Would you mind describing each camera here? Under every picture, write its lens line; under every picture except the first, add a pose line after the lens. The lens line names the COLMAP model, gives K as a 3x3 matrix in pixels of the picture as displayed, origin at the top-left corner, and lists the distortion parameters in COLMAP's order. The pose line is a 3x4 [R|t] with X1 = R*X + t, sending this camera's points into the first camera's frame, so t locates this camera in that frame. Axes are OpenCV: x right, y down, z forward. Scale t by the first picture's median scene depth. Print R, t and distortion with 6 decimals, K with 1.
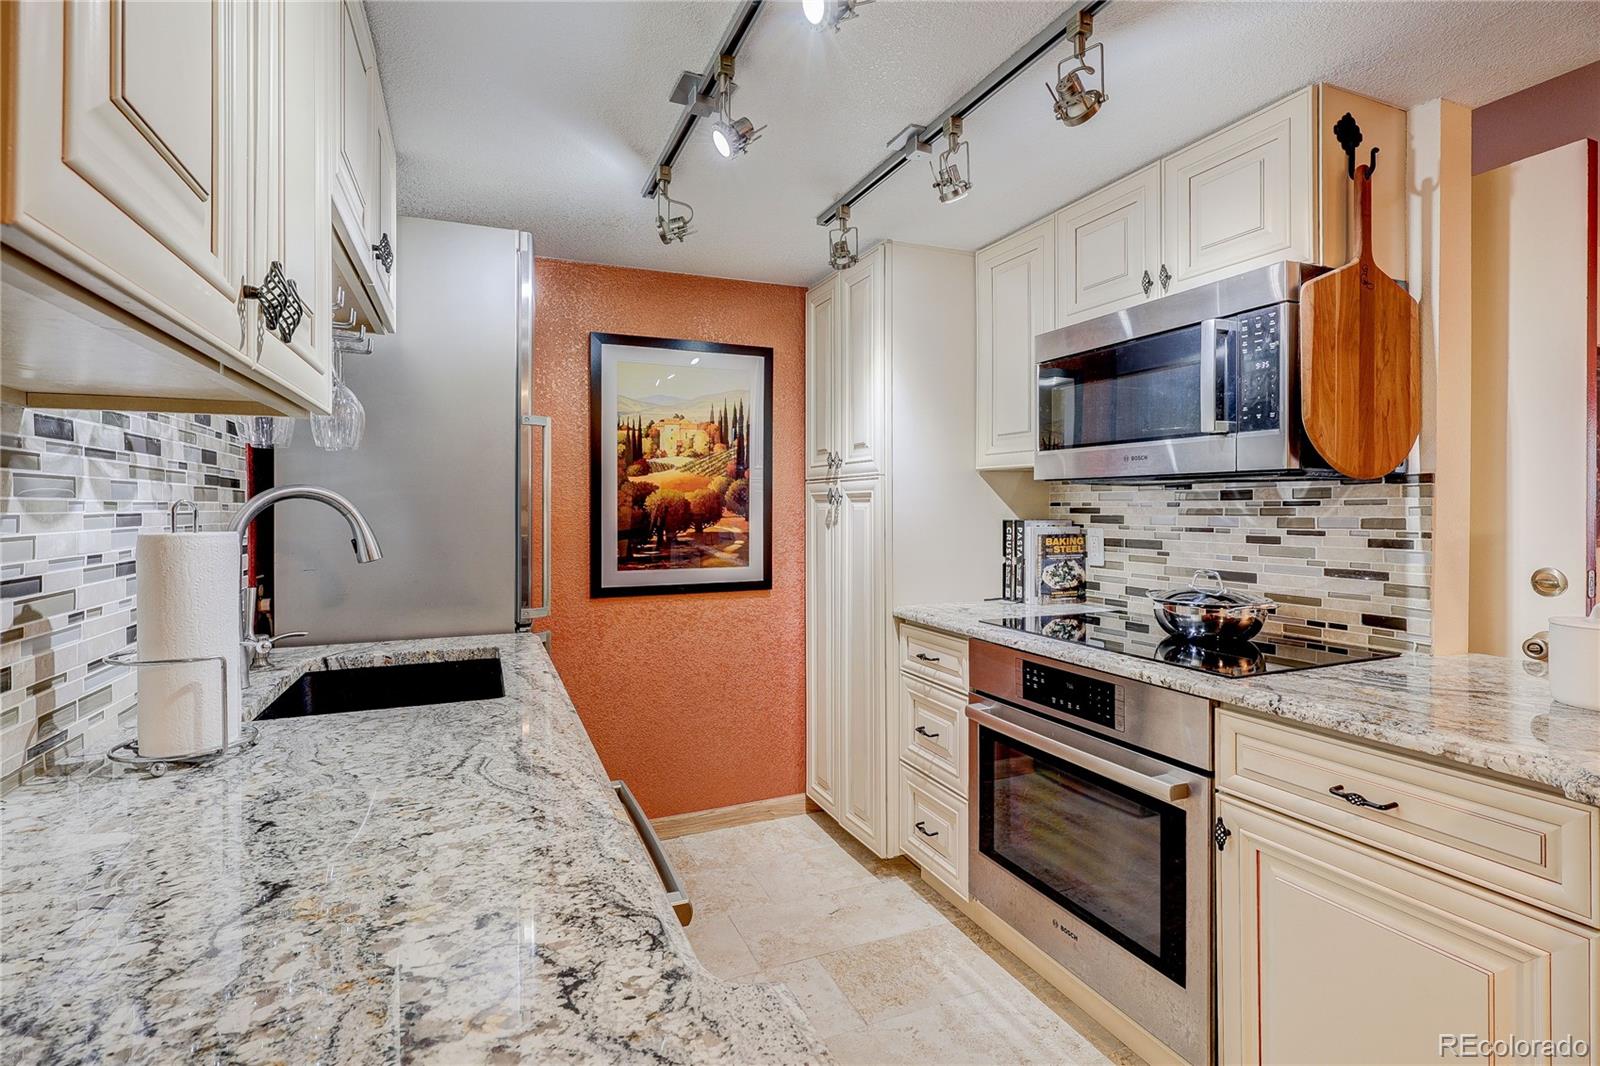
lens RADIAL K [[751.7, 0, 801.2], [0, 751.7, 513.3], [0, 0, 1]] dist [-0.002567, -0.000439]
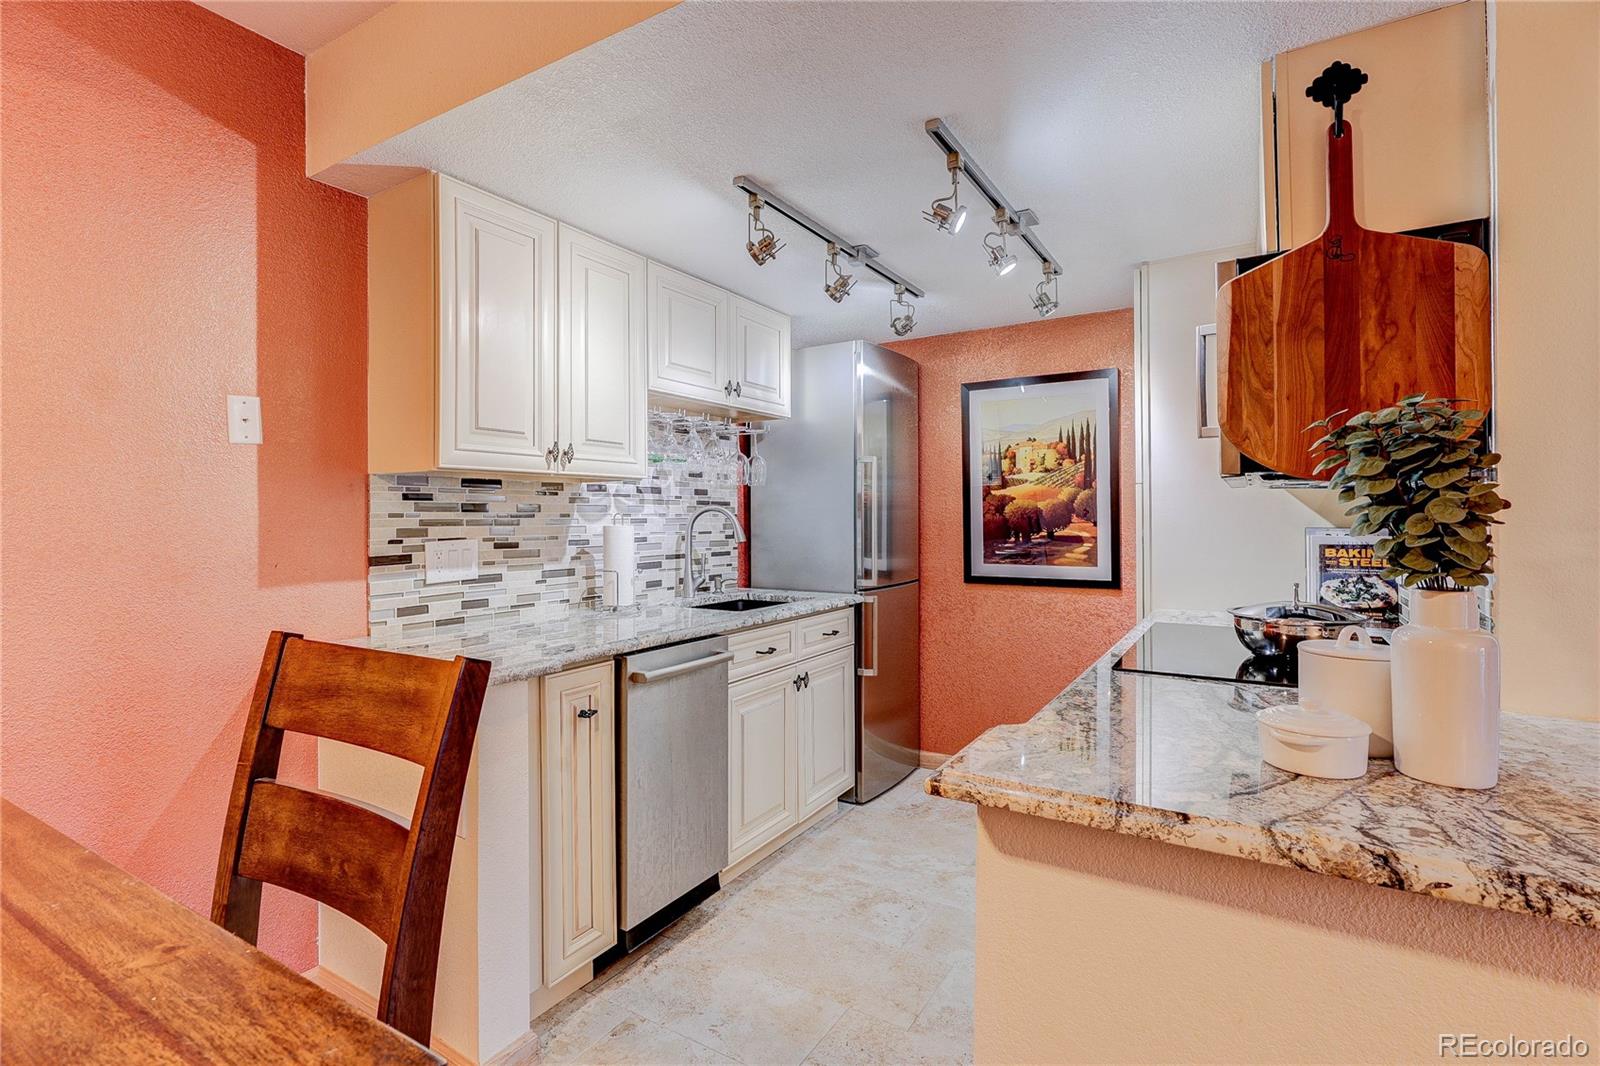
lens RADIAL K [[751.7, 0, 801.2], [0, 751.7, 513.3], [0, 0, 1]] dist [-0.002567, -0.000439]
pose [[0.576779, -0.003870, -0.816891, 0.625651], [-0.002584, 0.999975, -0.006562, -0.000586], [0.816896, 0.005895, 0.576754, -0.005155]]
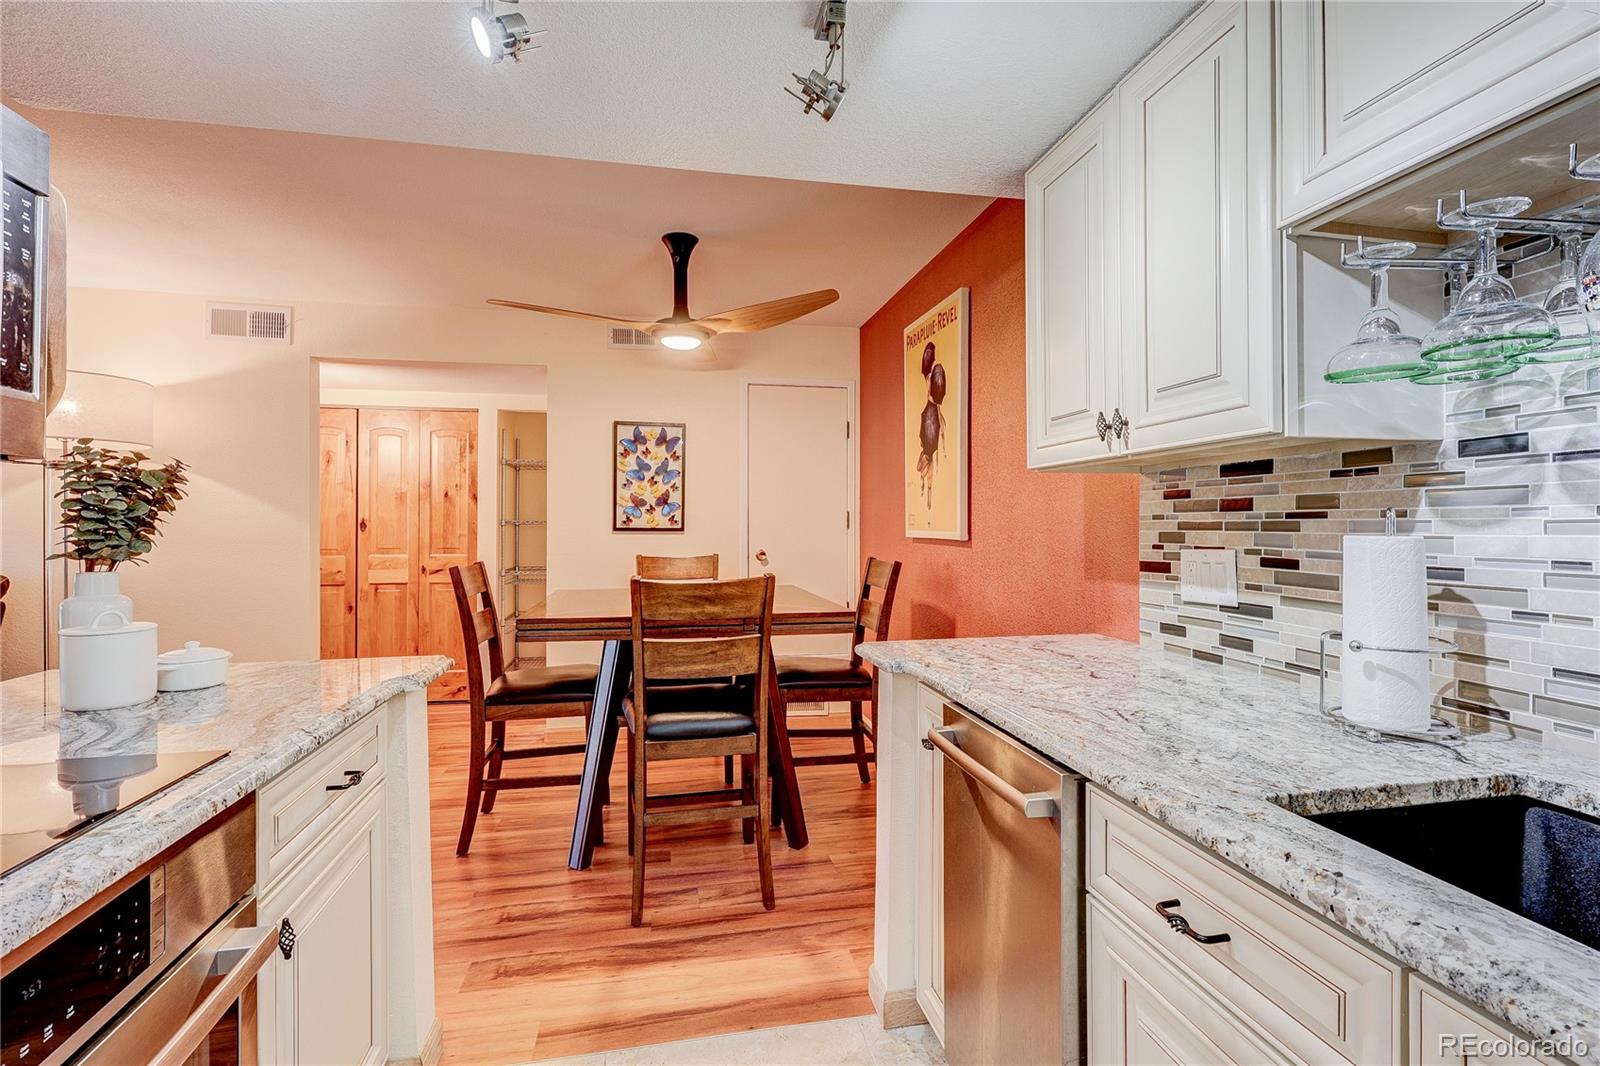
lens RADIAL K [[747.0, 0, 802.9], [0, 747.0, 521.8], [0, 0, 1]] dist [-0.000940, -0.000075]
pose [[-0.979024, 0.006077, 0.203656, -0.061878], [0.006740, 0.999974, 0.002562, -0.001961], [-0.203635, 0.003881, -0.979039, 0.825021]]
